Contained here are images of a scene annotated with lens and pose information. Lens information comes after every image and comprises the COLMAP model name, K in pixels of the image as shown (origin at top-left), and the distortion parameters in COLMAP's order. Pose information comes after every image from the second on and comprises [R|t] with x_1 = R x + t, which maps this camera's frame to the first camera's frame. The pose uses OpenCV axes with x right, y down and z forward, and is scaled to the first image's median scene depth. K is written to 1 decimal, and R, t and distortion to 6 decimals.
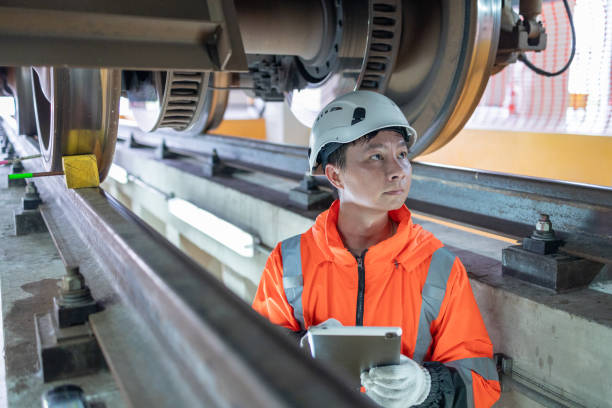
lens RADIAL K [[612.6, 0, 306.0], [0, 612.6, 204.0], [0, 0, 1]] dist [0.008657, 0.004699]
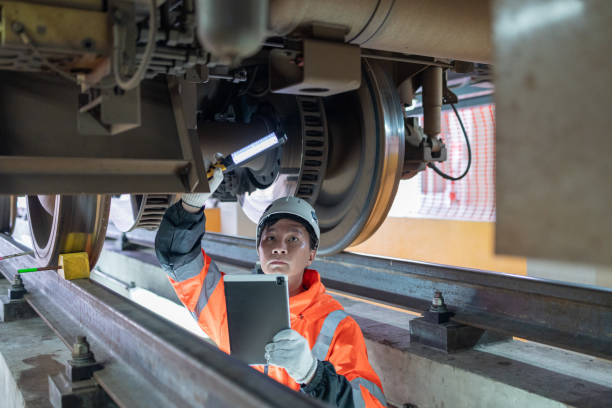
lens RADIAL K [[619.7, 0, 306.0], [0, 619.7, 204.0], [0, 0, 1]] dist [0.010637, -0.002025]
pose [[0.997261, -0.011160, 0.073114, 0.013148], [0.021192, 0.990217, -0.137918, 0.005979], [-0.070860, 0.139089, 0.987741, -0.263793]]
